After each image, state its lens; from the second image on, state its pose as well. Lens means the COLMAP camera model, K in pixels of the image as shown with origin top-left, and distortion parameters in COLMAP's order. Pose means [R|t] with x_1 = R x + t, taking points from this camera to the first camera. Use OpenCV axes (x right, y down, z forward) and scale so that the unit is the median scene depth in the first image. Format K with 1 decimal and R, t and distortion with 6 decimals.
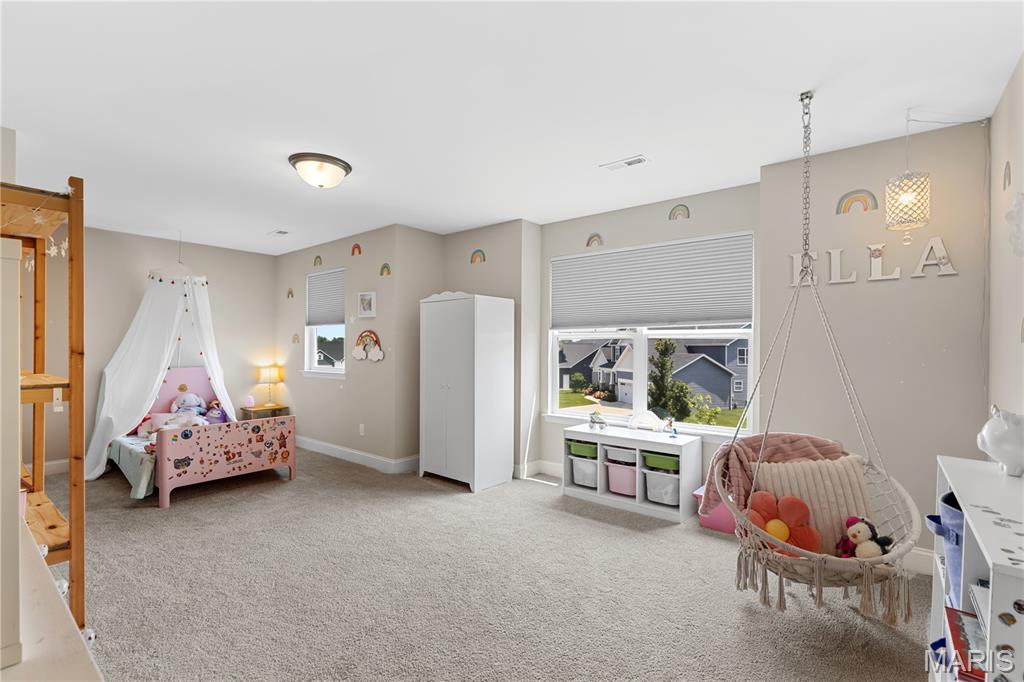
lens RADIAL K [[466.8, 0, 512.0], [0, 466.8, 341.0], [0, 0, 1]] dist [-0.000364, -0.000090]
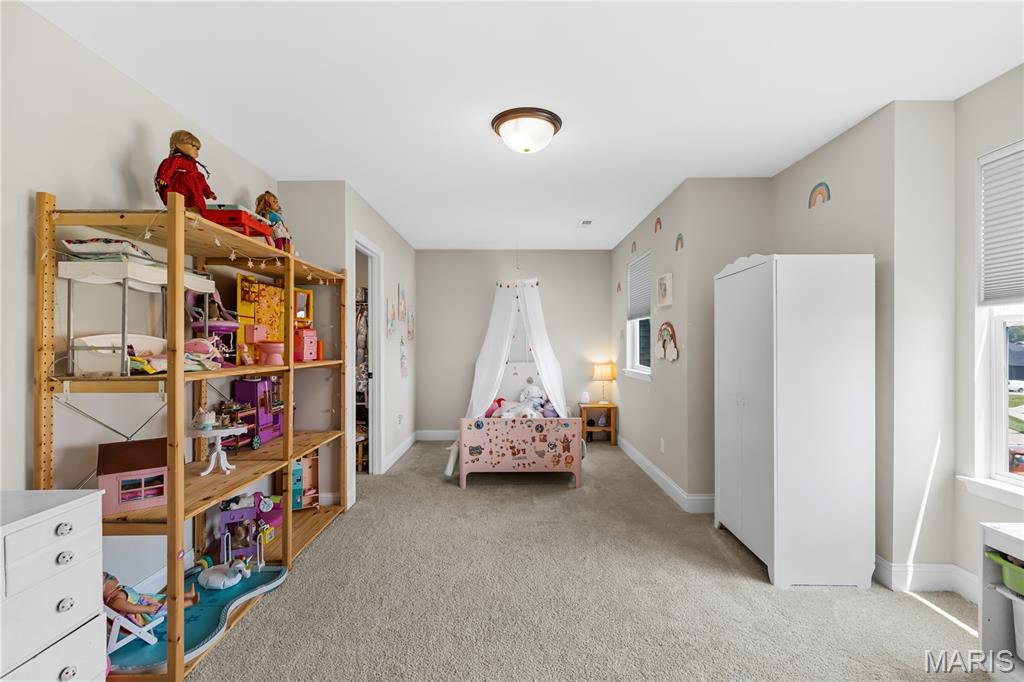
lens RADIAL K [[458.5, 0, 512.0], [0, 458.5, 341.0], [0, 0, 1]] dist [0.000057, -0.000358]
pose [[0.629946, -0.009130, -0.776585, 0.161589], [0.014925, 0.999889, 0.000352, 0.005874], [0.776496, -0.011812, 0.630012, 0.356970]]
